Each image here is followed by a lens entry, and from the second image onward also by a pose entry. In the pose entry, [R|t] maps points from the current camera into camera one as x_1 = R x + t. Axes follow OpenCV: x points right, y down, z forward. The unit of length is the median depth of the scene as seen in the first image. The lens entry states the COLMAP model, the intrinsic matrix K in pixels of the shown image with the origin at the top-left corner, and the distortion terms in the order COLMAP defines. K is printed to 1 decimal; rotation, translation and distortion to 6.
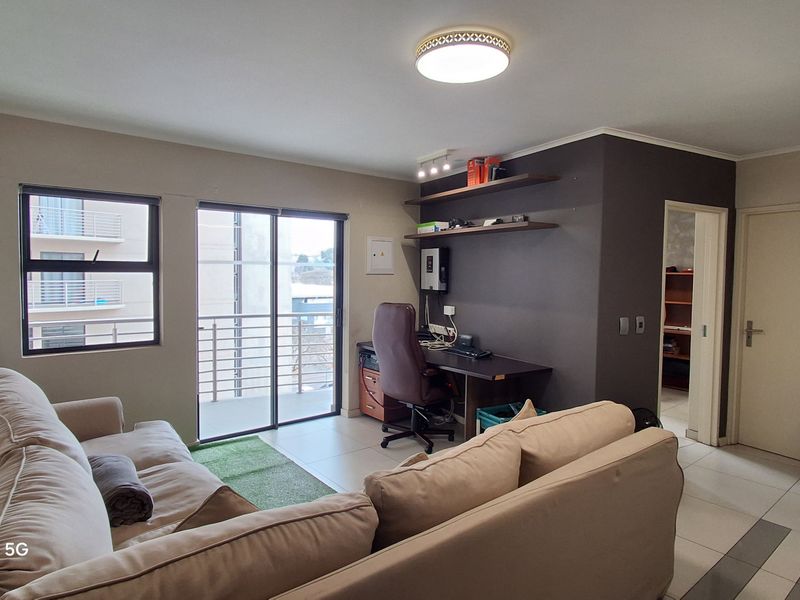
lens RADIAL K [[482.9, 0, 399.2], [0, 482.9, 291.8], [0, 0, 1]] dist [0.000234, 0.002647]
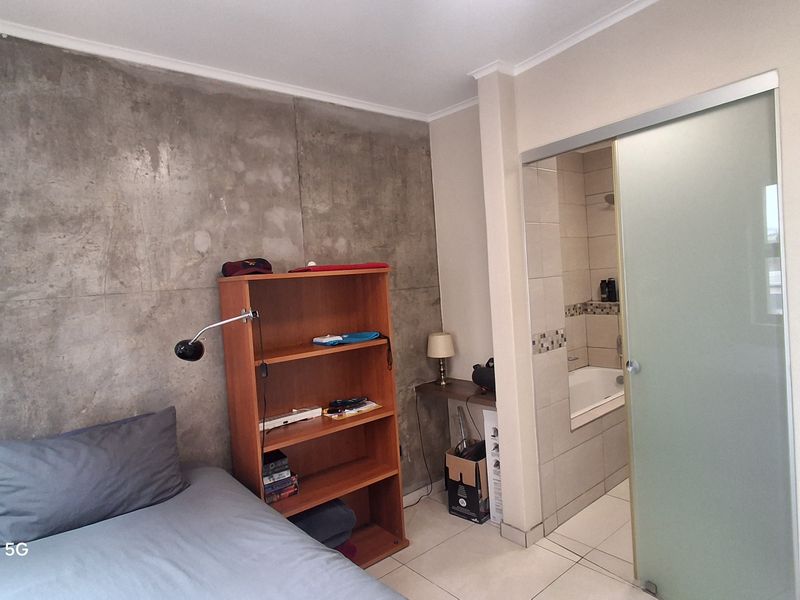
lens RADIAL K [[482.9, 0, 399.2], [0, 482.9, 291.8], [0, 0, 1]] dist [0.000234, 0.002647]
pose [[-0.002973, -0.044982, 0.998983, 0.199498], [0.108704, 0.993053, 0.045038, -0.032201], [-0.994070, 0.108728, 0.001938, 0.885840]]
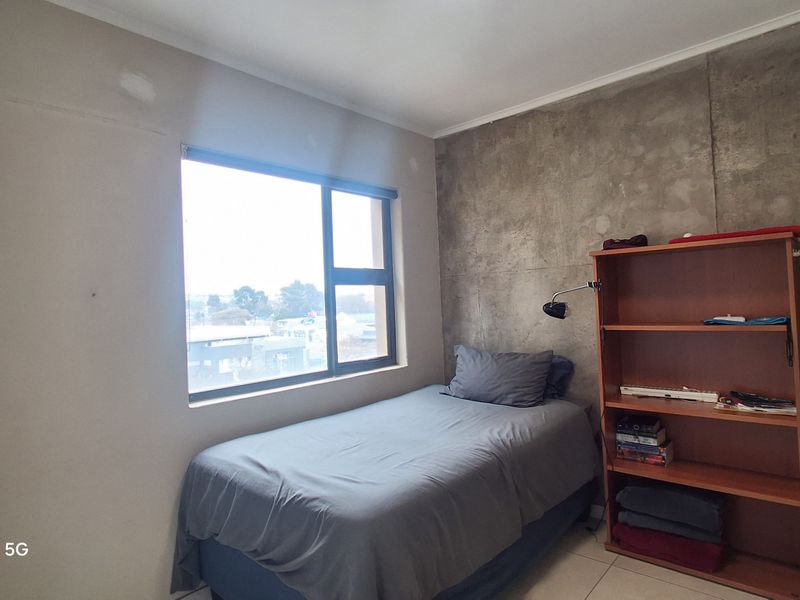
lens RADIAL K [[482.9, 0, 399.2], [0, 482.9, 291.8], [0, 0, 1]] dist [0.000234, 0.002647]
pose [[0.985219, -0.050223, 0.163769, 0.305551], [0.061365, 0.996081, -0.063693, 0.006295], [-0.159928, 0.072801, 0.984440, 0.641431]]
